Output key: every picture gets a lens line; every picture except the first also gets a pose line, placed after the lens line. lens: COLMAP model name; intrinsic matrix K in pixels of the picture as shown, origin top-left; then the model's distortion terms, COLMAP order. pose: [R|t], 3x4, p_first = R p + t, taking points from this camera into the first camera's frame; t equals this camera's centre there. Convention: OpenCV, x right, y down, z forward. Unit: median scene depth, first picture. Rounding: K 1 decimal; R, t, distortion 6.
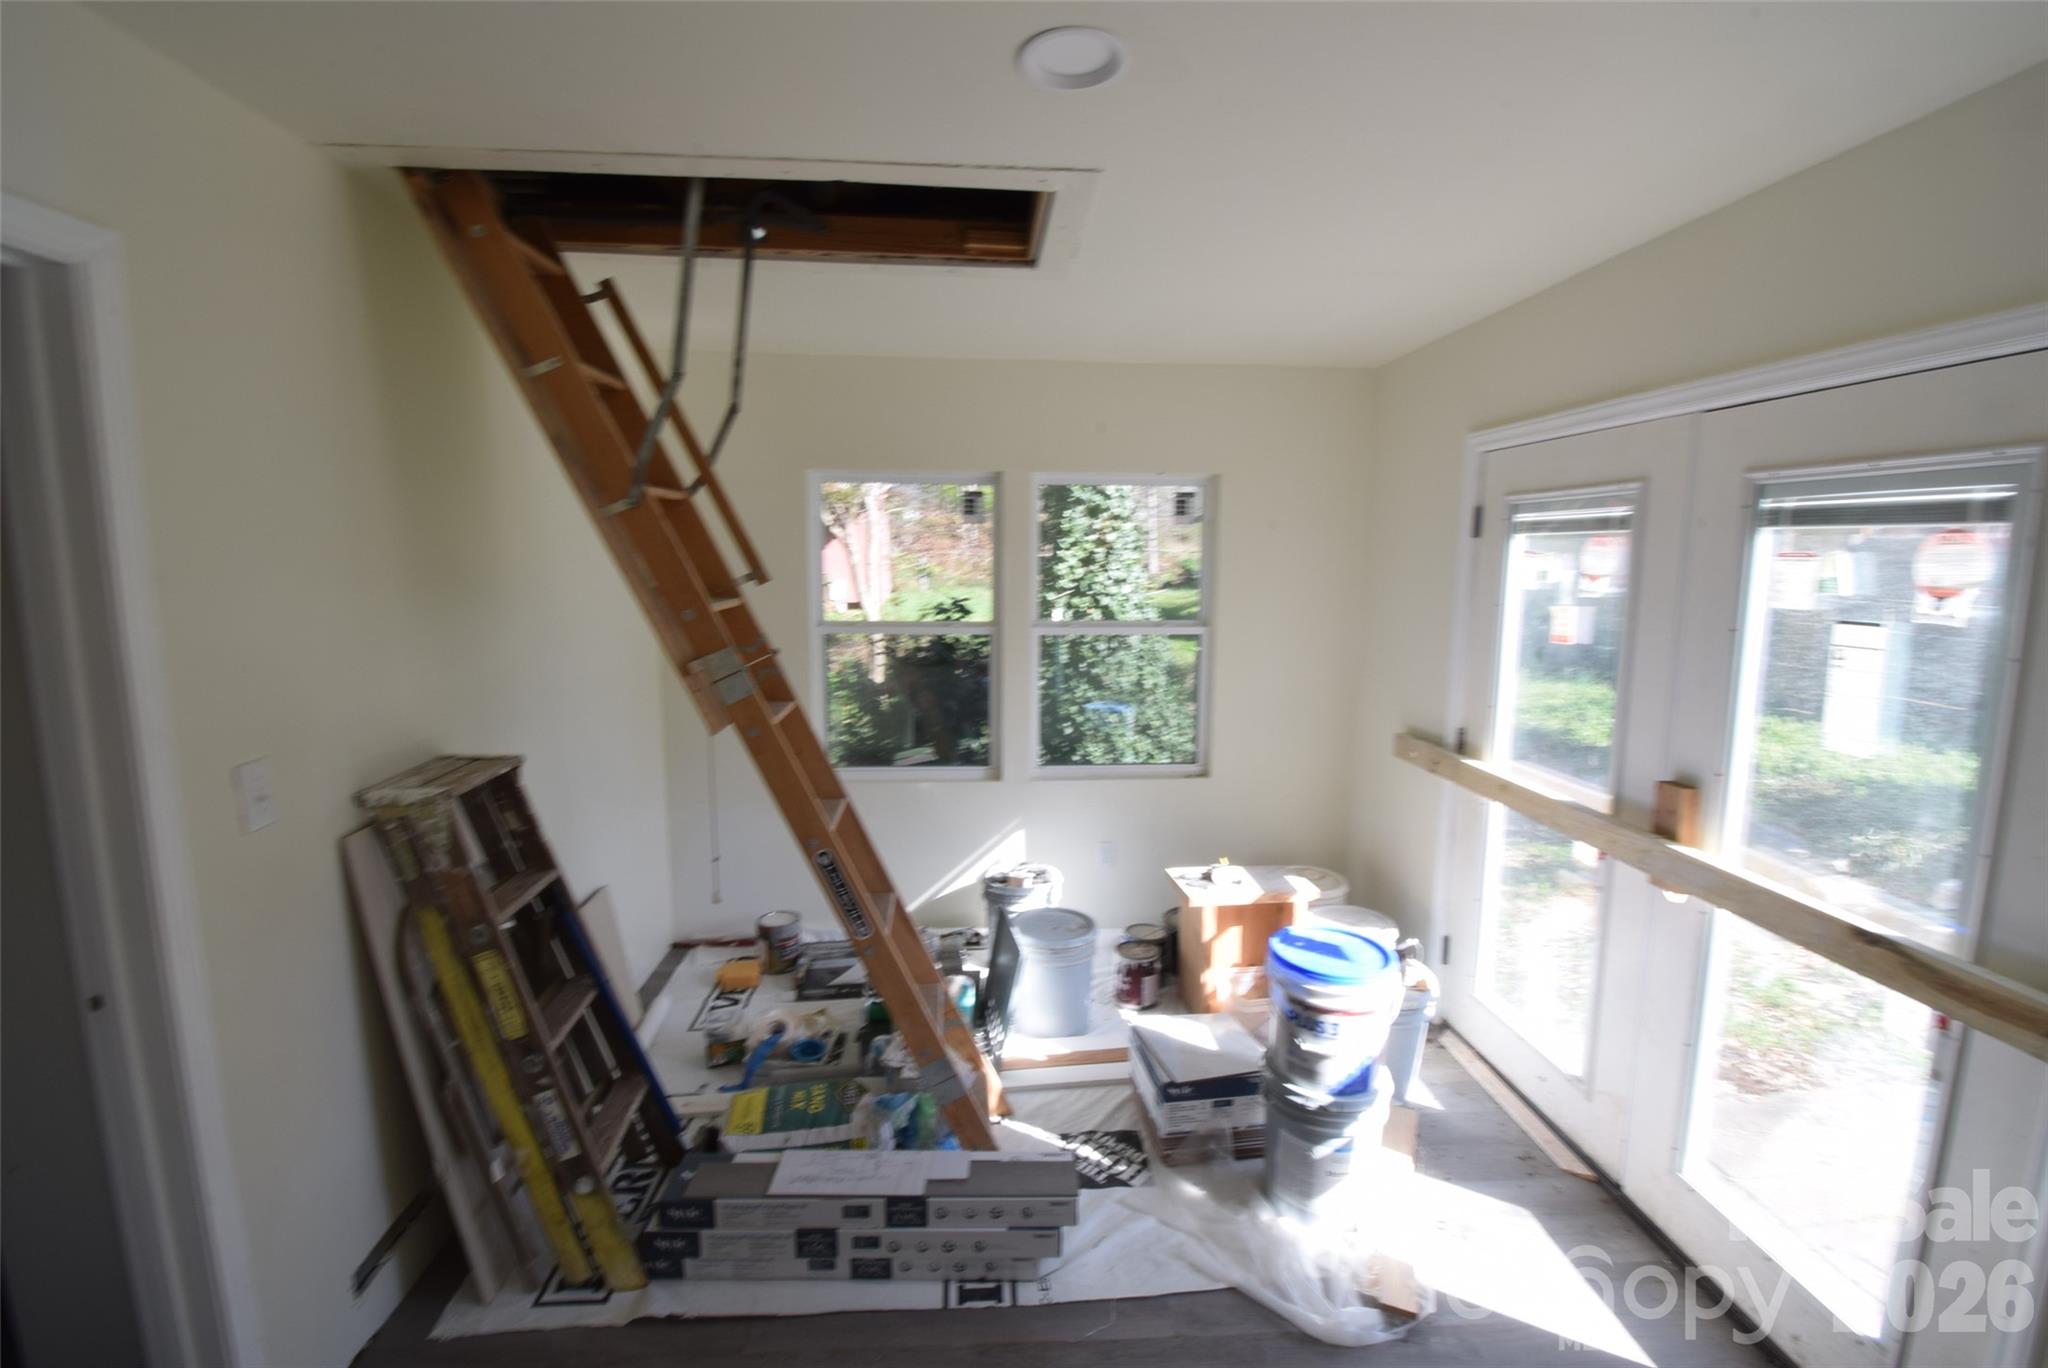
lens RADIAL K [[910.8, 0, 1041.3], [0, 910.8, 696.1], [0, 0, 1]] dist [0.009418, -0.017681]
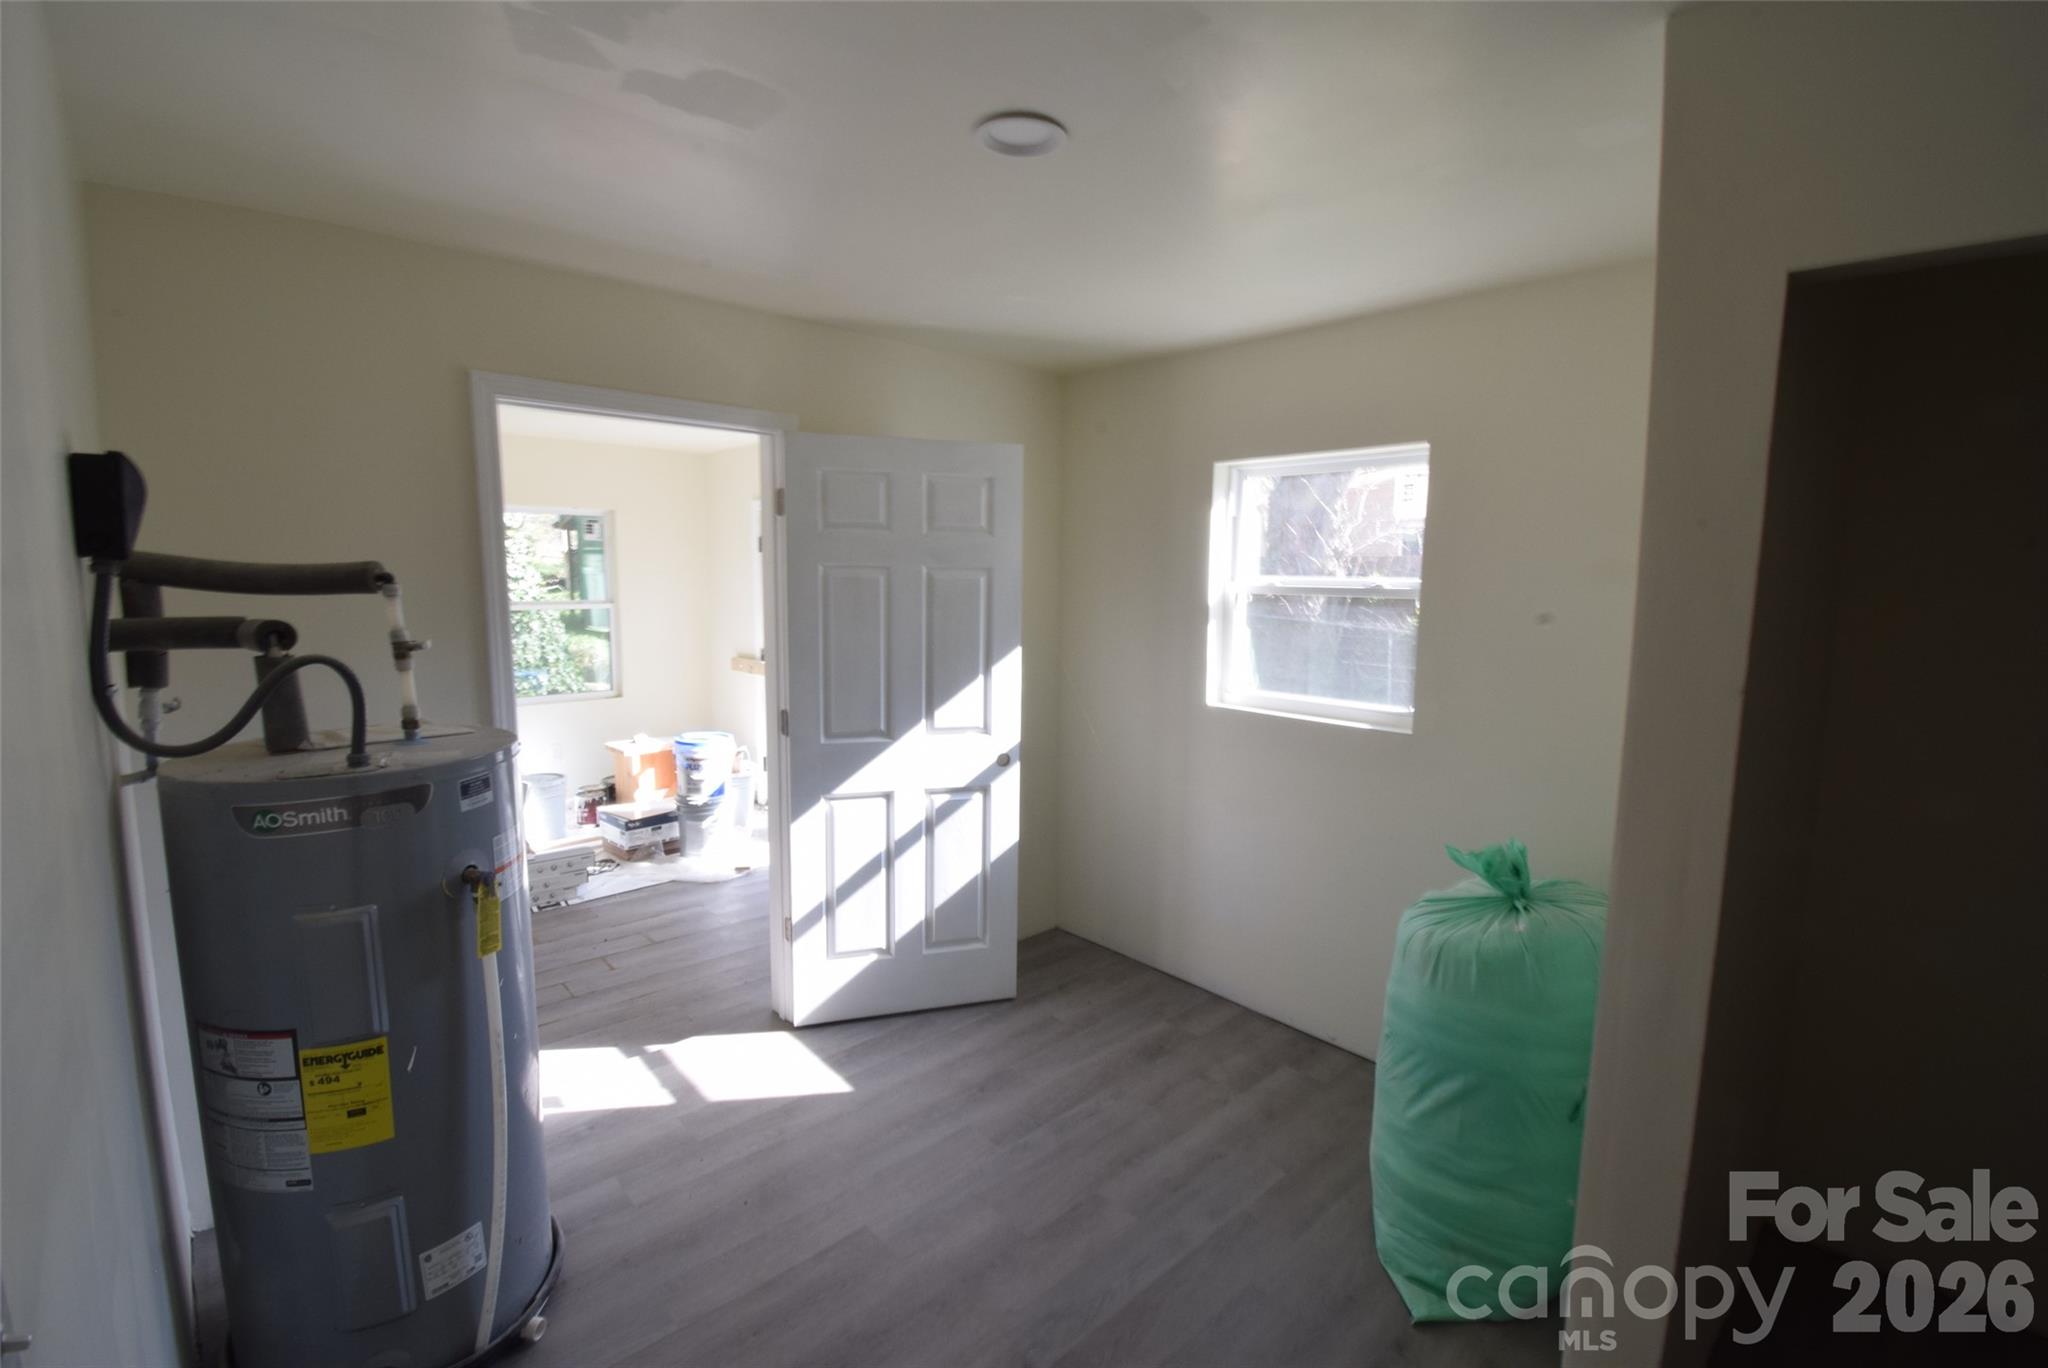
lens RADIAL K [[910.8, 0, 1039.6], [0, 910.8, 681.1], [0, 0, 1]] dist [0.009418, -0.017681]
pose [[0.785924, -0.078264, 0.613351, -0.279354], [0.088759, 0.995964, 0.013353, 0.130822], [-0.611920, 0.043946, 0.789698, -0.912683]]
